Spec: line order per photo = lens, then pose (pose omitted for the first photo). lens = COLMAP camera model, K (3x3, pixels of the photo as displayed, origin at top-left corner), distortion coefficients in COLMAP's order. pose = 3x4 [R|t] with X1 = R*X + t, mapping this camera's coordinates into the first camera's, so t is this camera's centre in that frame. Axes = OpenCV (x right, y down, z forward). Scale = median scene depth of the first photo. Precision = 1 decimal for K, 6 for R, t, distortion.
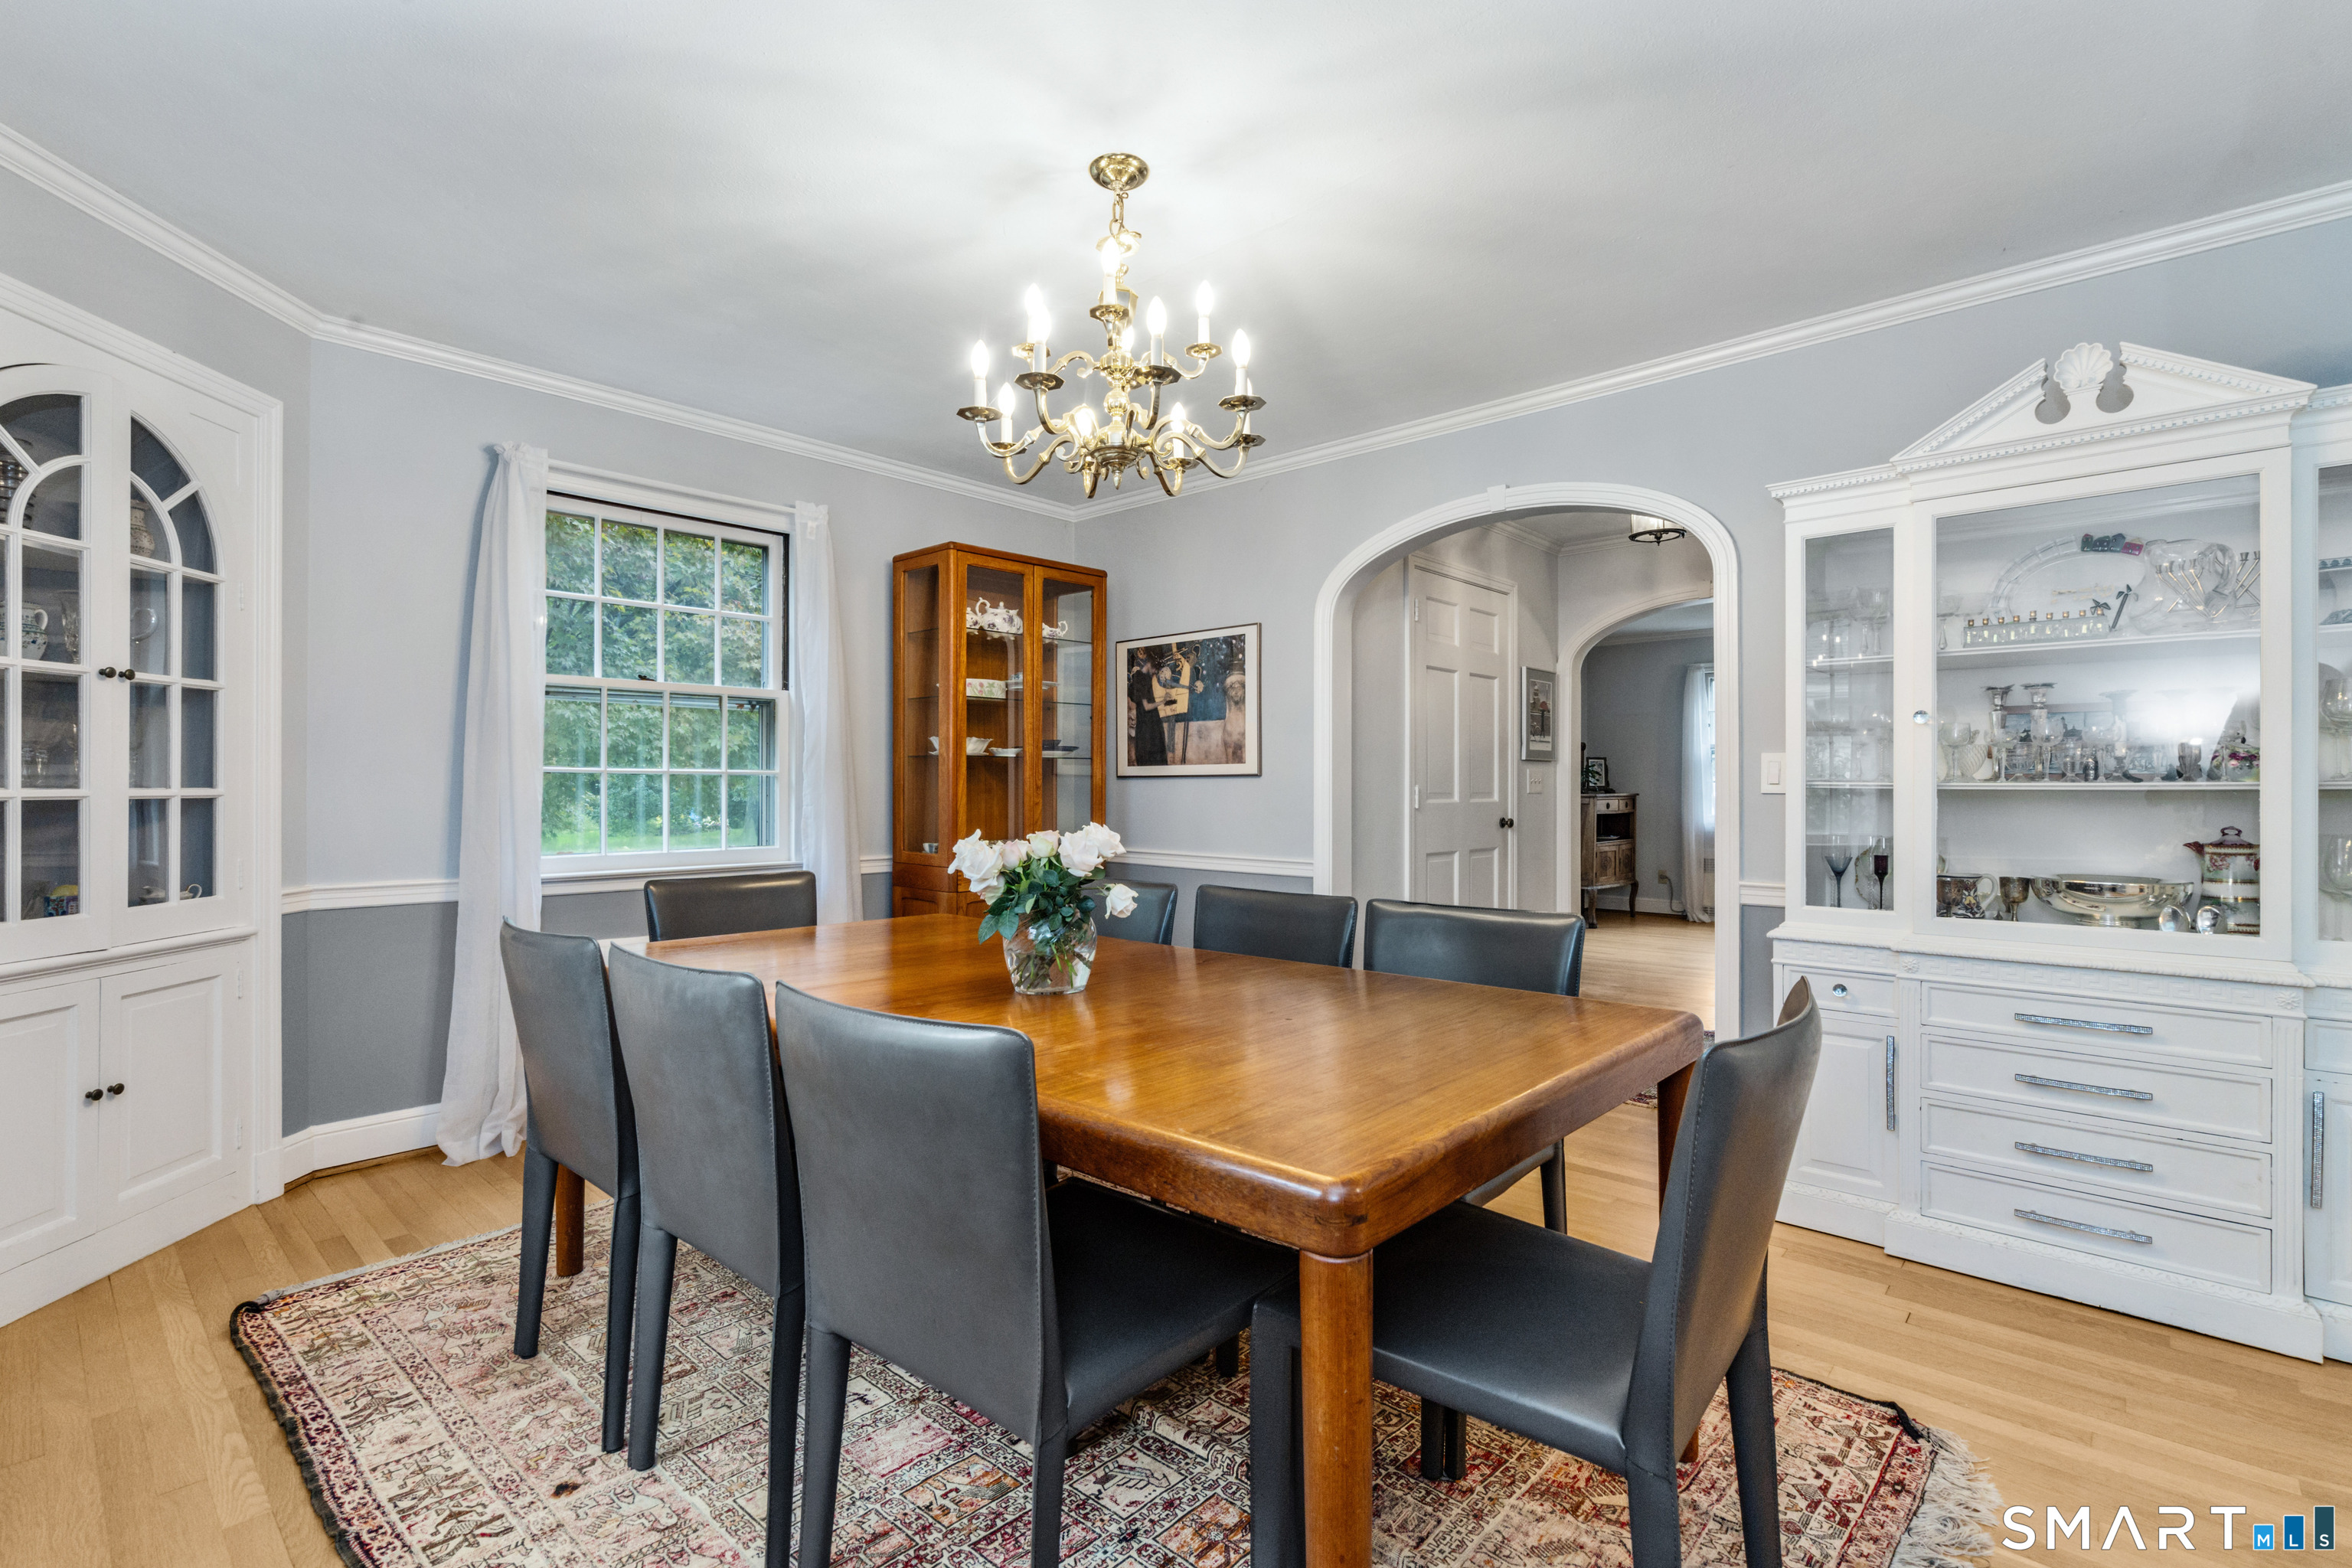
lens RADIAL K [[1065.5, 0, 1176.0], [0, 1065.5, 784.0], [0, 0, 1]] dist [0.000836, 0.000126]
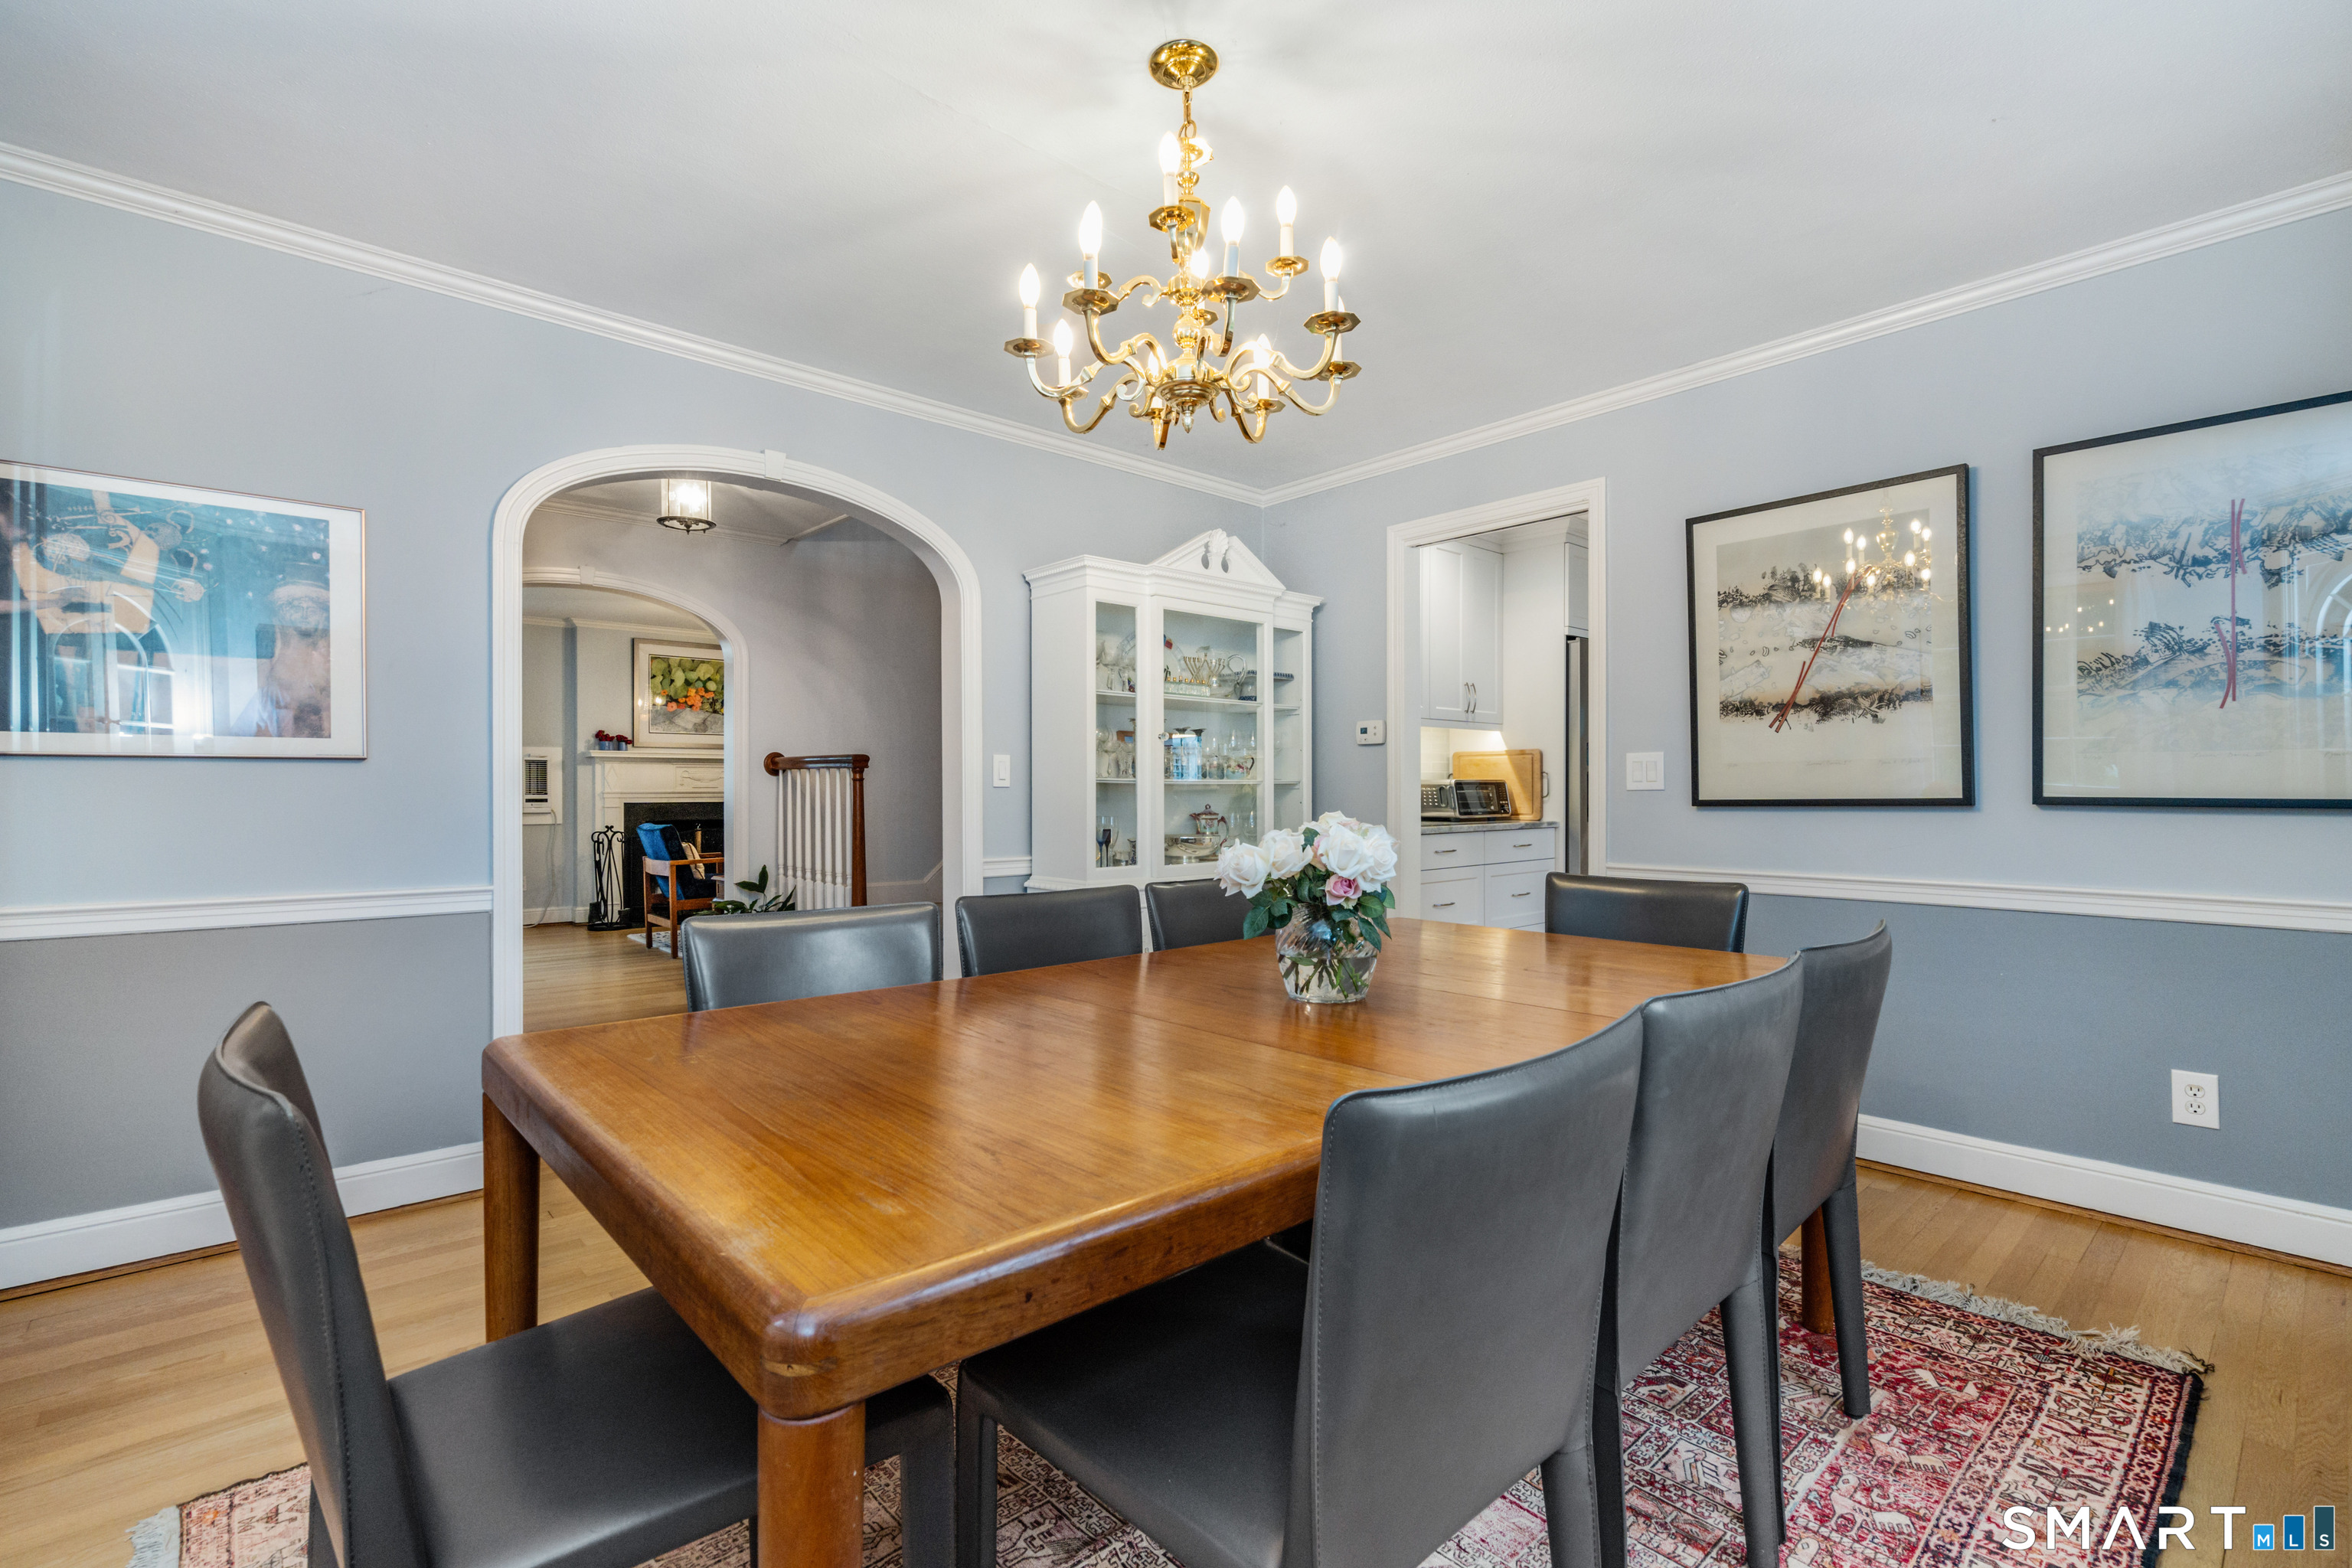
lens RADIAL K [[1074.5, 0, 1174.1], [0, 1074.5, 786.4], [0, 0, 1]] dist [0.000885, 0.000456]
pose [[0.104090, 0.002651, 0.994564, -0.877948], [-0.003173, 0.999992, -0.002333, 0.012910], [-0.994563, -0.002913, 0.104098, 0.849278]]
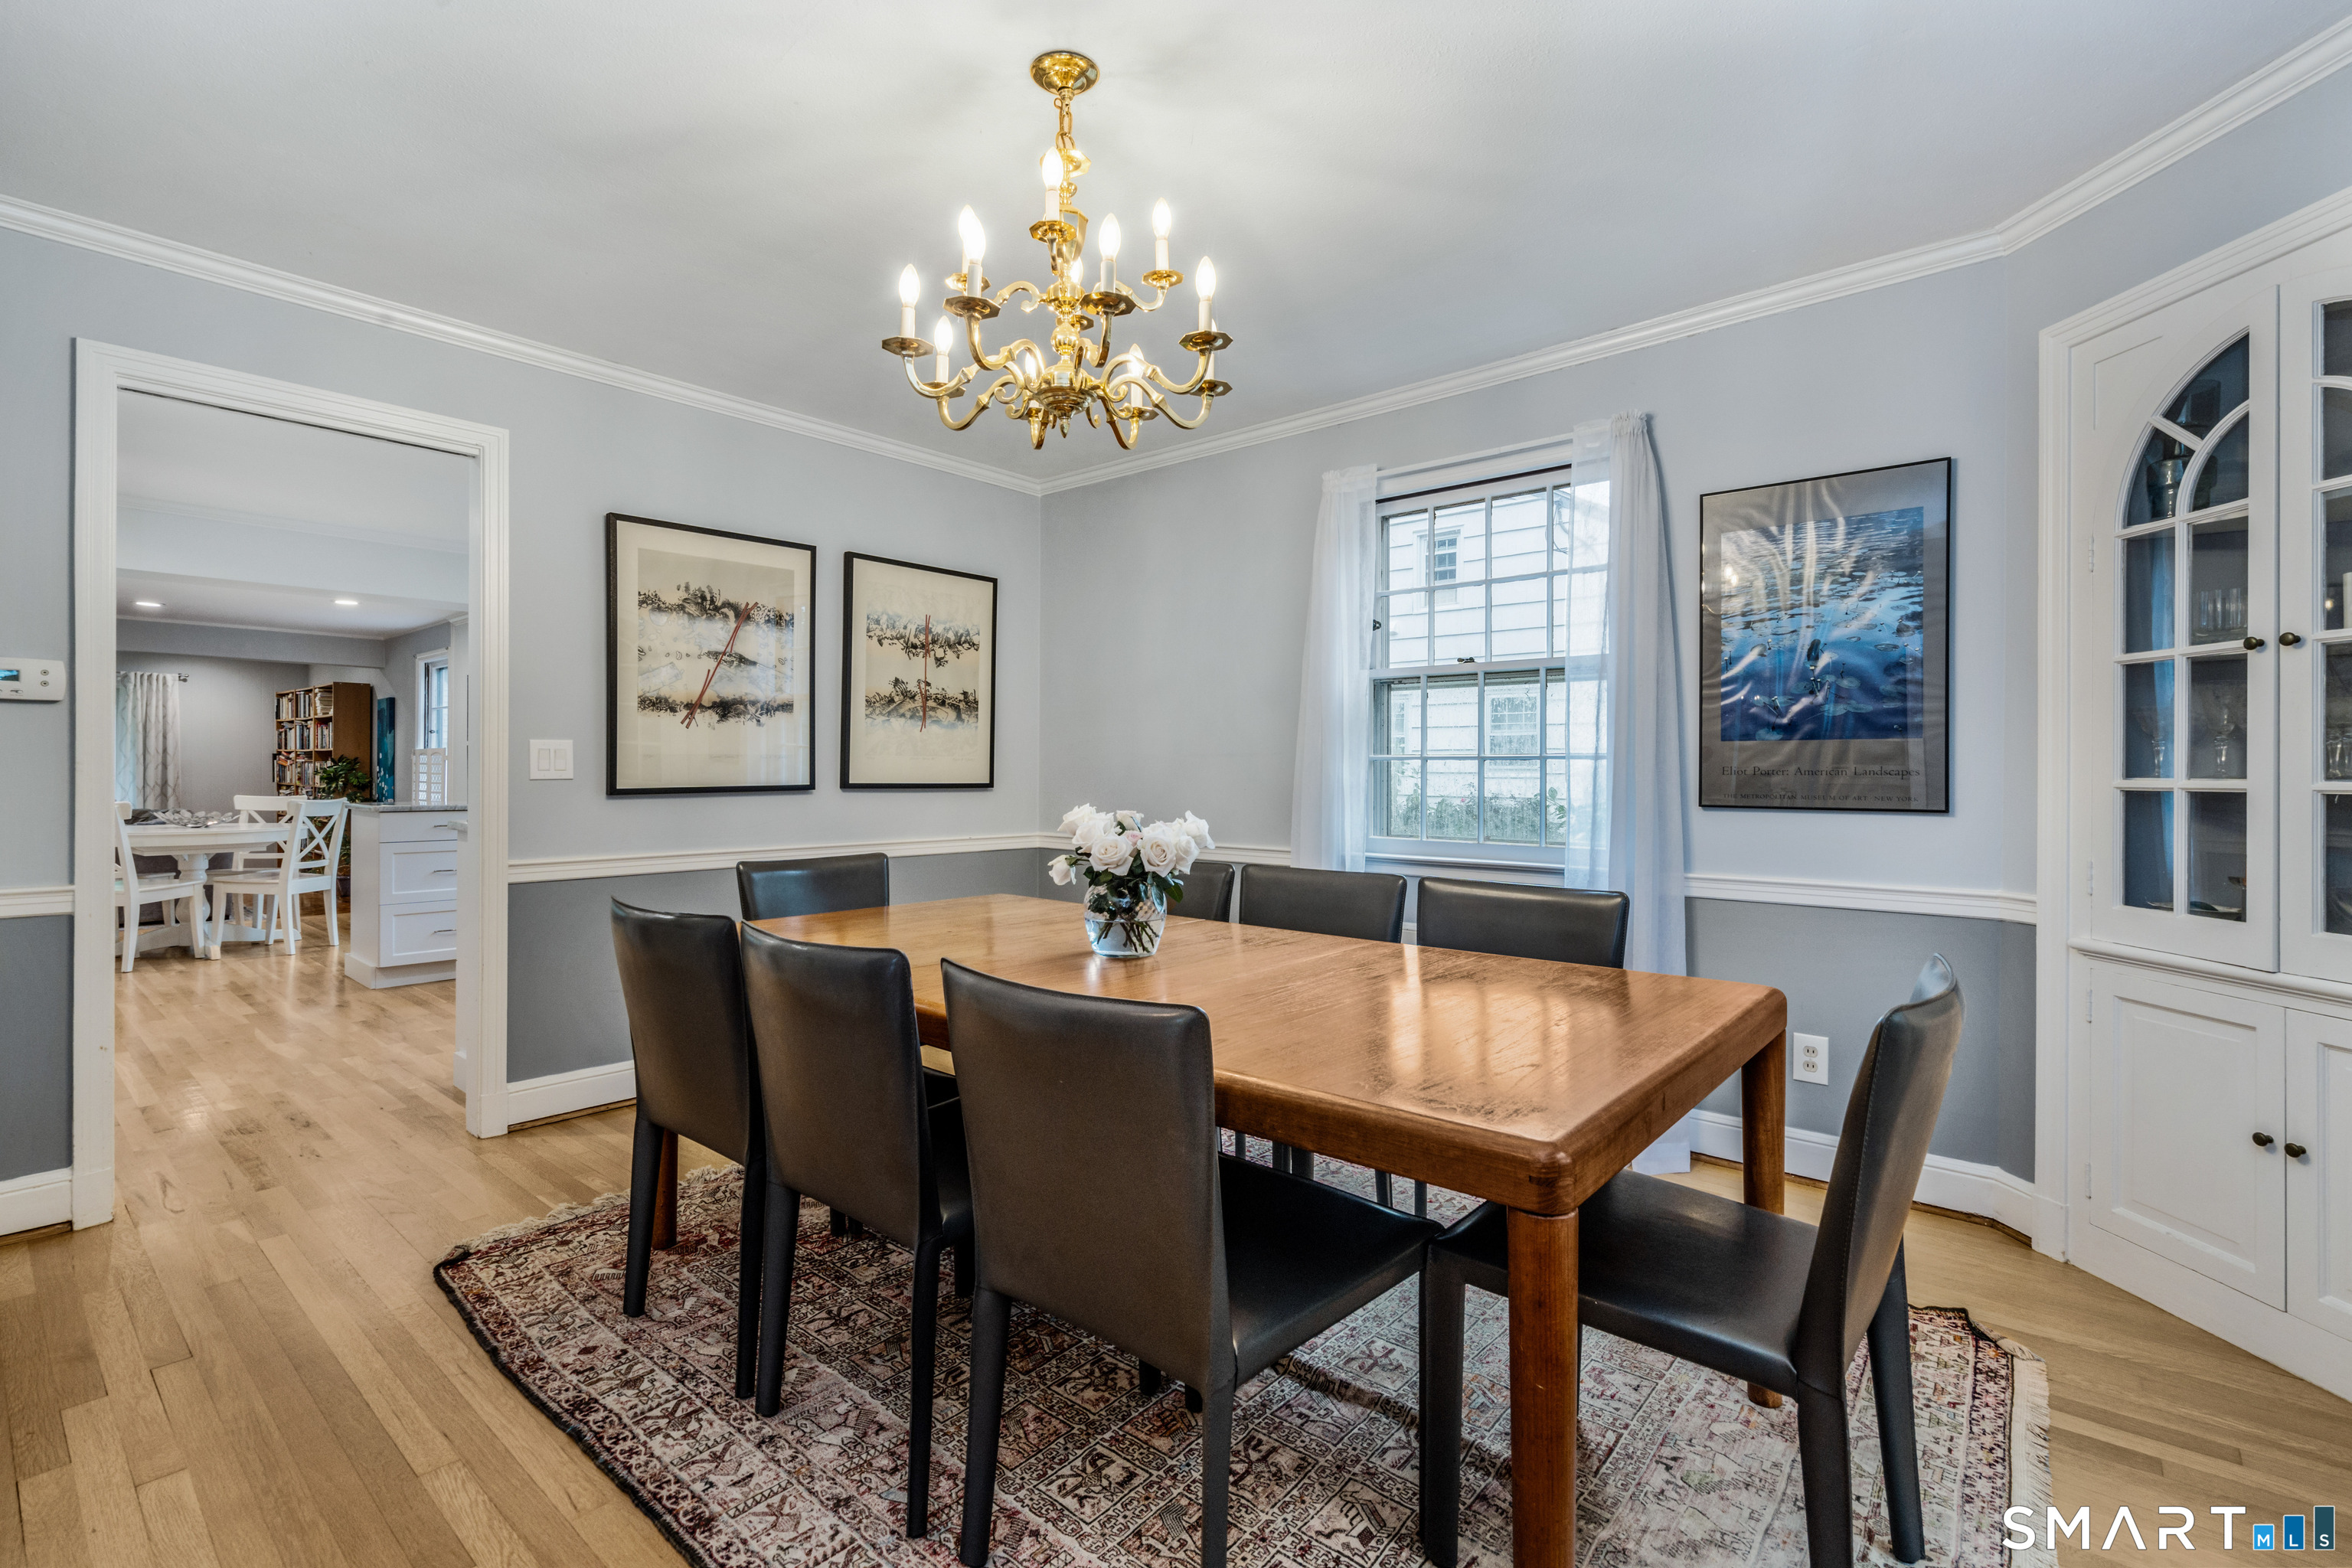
lens RADIAL K [[1054.0, 0, 1172.1], [0, 1054.0, 775.9], [0, 0, 1]] dist [-0.000286, -0.000193]
pose [[-0.999619, -0.004022, -0.027295, -0.114502], [-0.004024, 0.999992, 0.000014, 0.005351], [0.027295, 0.000124, -0.999627, 1.761797]]
